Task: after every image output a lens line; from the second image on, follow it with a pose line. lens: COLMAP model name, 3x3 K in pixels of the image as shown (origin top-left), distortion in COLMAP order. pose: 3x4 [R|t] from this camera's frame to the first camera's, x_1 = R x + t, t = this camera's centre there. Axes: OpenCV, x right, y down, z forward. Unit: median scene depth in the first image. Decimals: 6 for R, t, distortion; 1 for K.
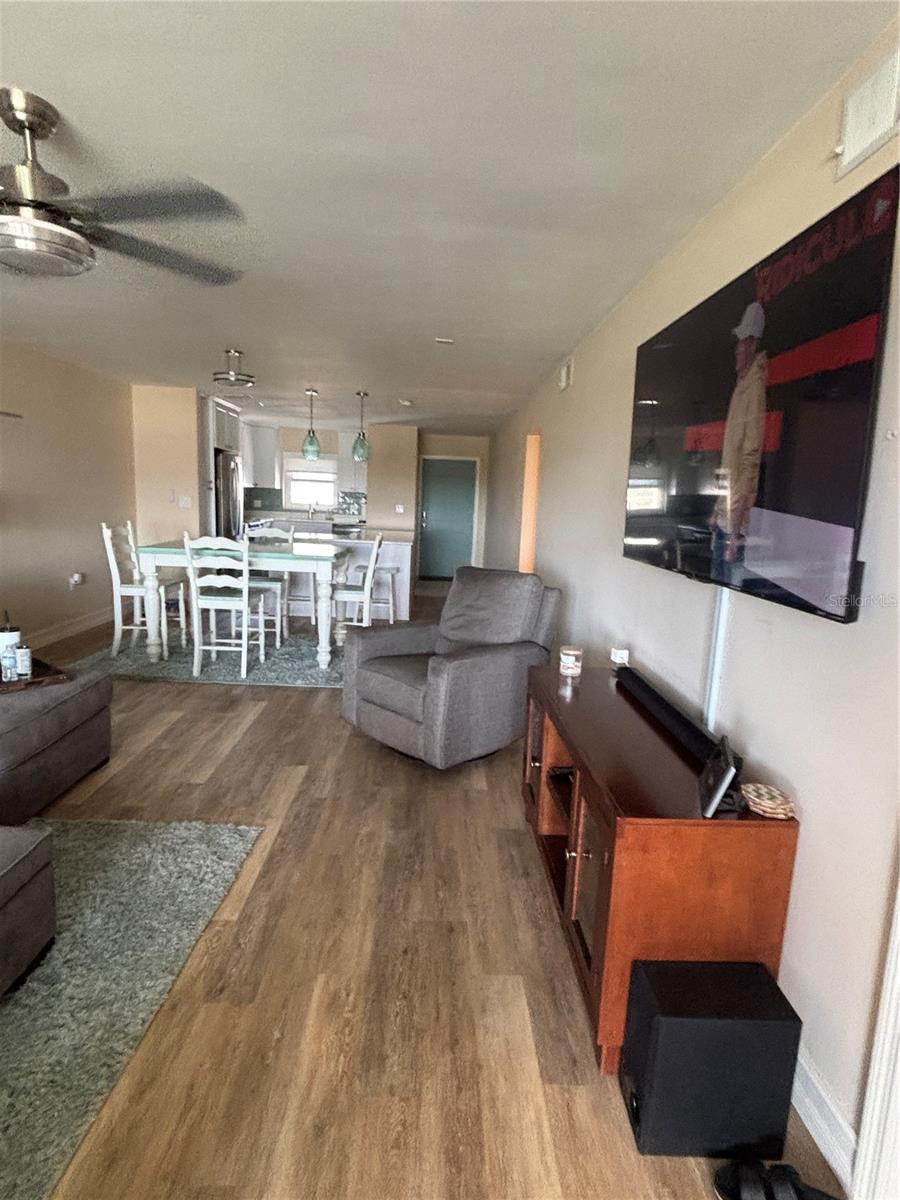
lens RADIAL K [[632.7, 0, 451.1], [0, 632.7, 597.8], [0, 0, 1]] dist [0.000433, -0.000016]
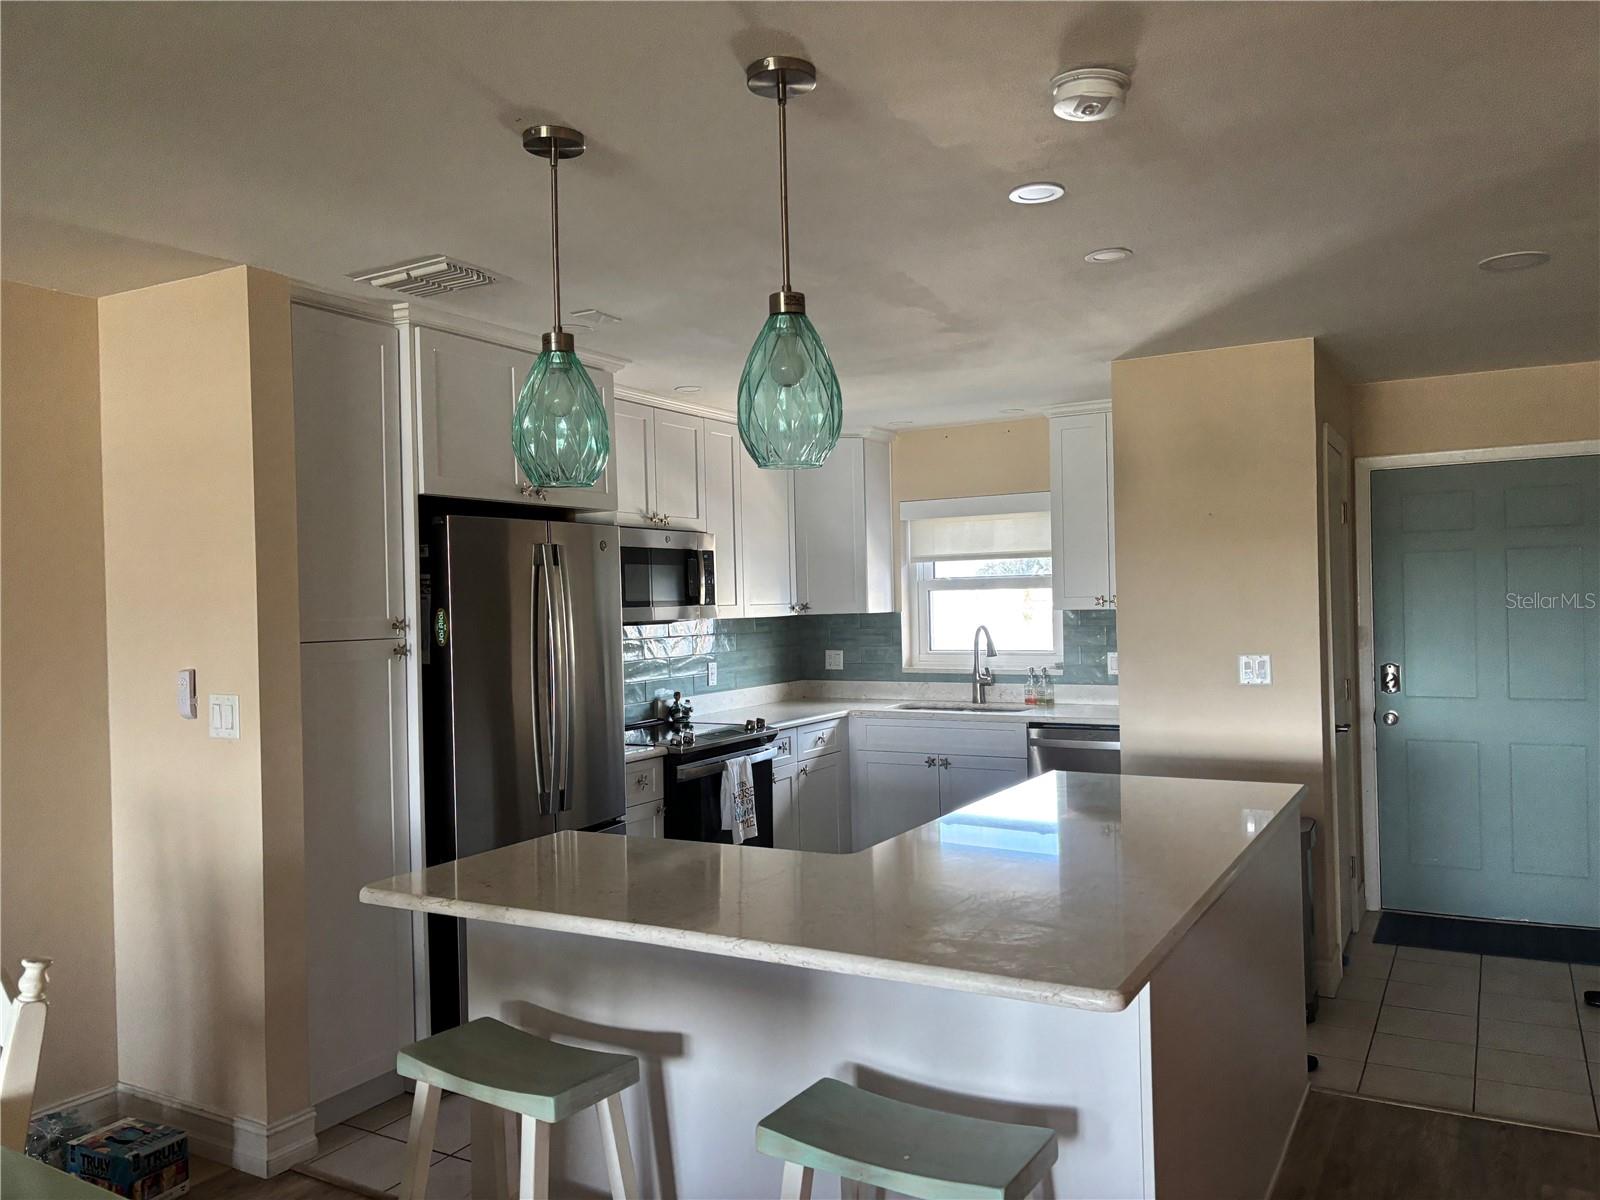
lens RADIAL K [[1207.8, 0, 800.8], [0, 1207.8, 605.7], [0, 0, 1]] dist [0.055251, 0.001368]
pose [[0.852492, -0.063451, -0.518875, 0.015860], [-0.019585, 0.988032, -0.153000, -0.078721], [0.522373, 0.140593, 0.841047, 0.444644]]
